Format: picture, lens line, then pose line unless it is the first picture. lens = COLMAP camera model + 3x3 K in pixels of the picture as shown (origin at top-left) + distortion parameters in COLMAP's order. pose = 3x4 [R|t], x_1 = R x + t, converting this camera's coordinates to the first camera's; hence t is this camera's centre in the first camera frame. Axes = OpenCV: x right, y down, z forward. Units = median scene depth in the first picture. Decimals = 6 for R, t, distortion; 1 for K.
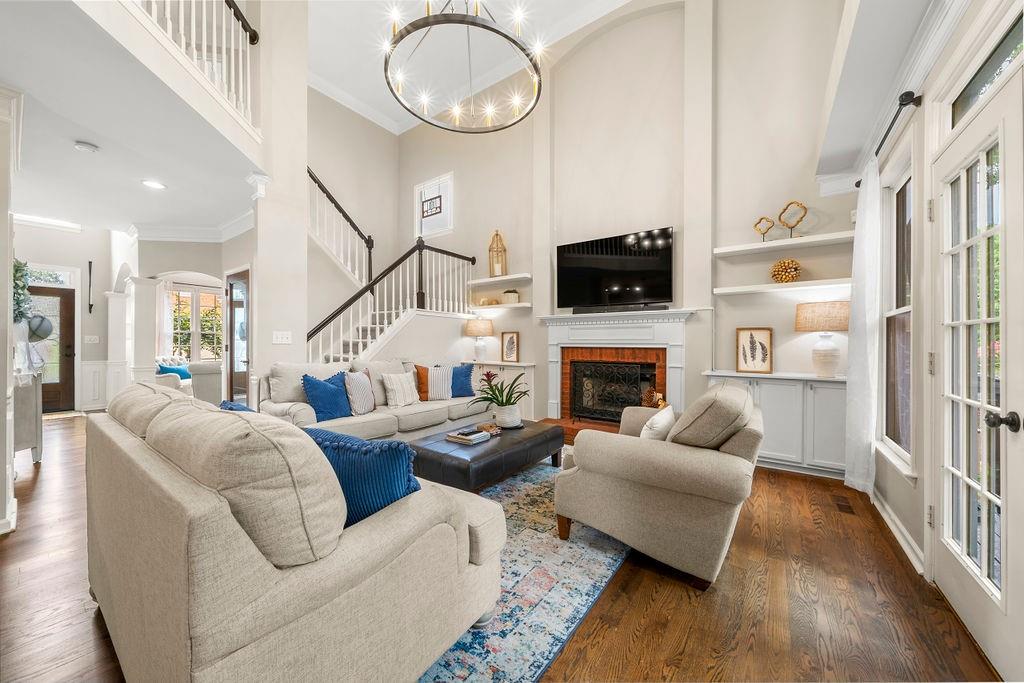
lens RADIAL K [[359.1, 0, 515.0], [0, 359.1, 342.0], [0, 0, 1]] dist [-0.003150, -0.000047]
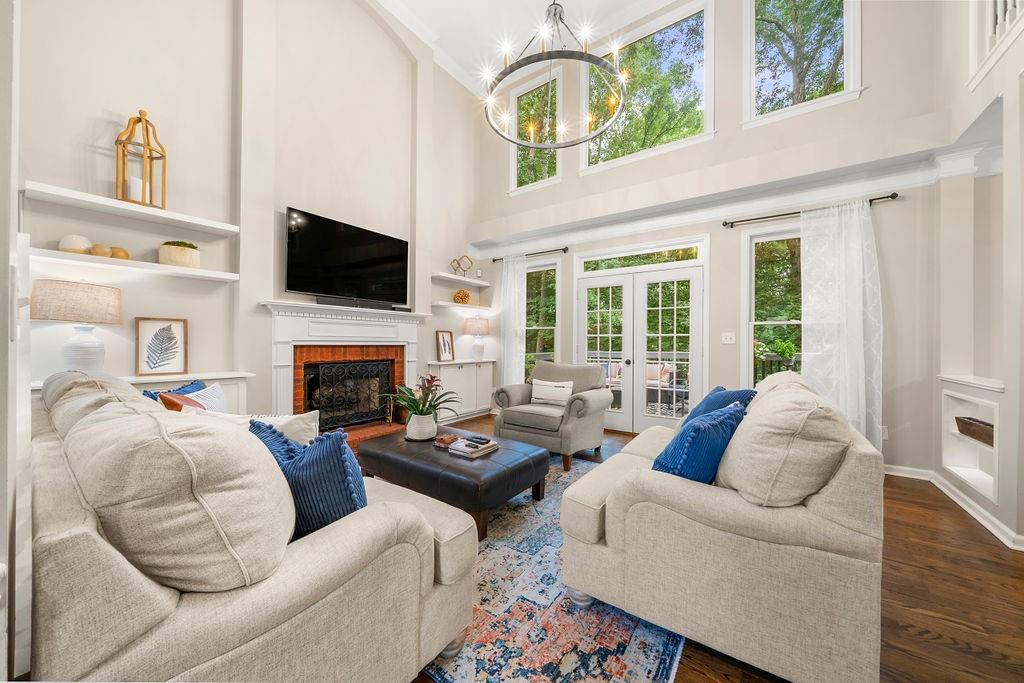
lens RADIAL K [[359.1, 0, 514.8], [0, 359.1, 343.2], [0, 0, 1]] dist [-0.003150, -0.000047]
pose [[-0.004562, -0.001443, 0.999989, -0.675558], [-0.004059, 0.999991, 0.001425, 0.007004], [-0.999981, -0.004053, -0.004568, 0.604379]]
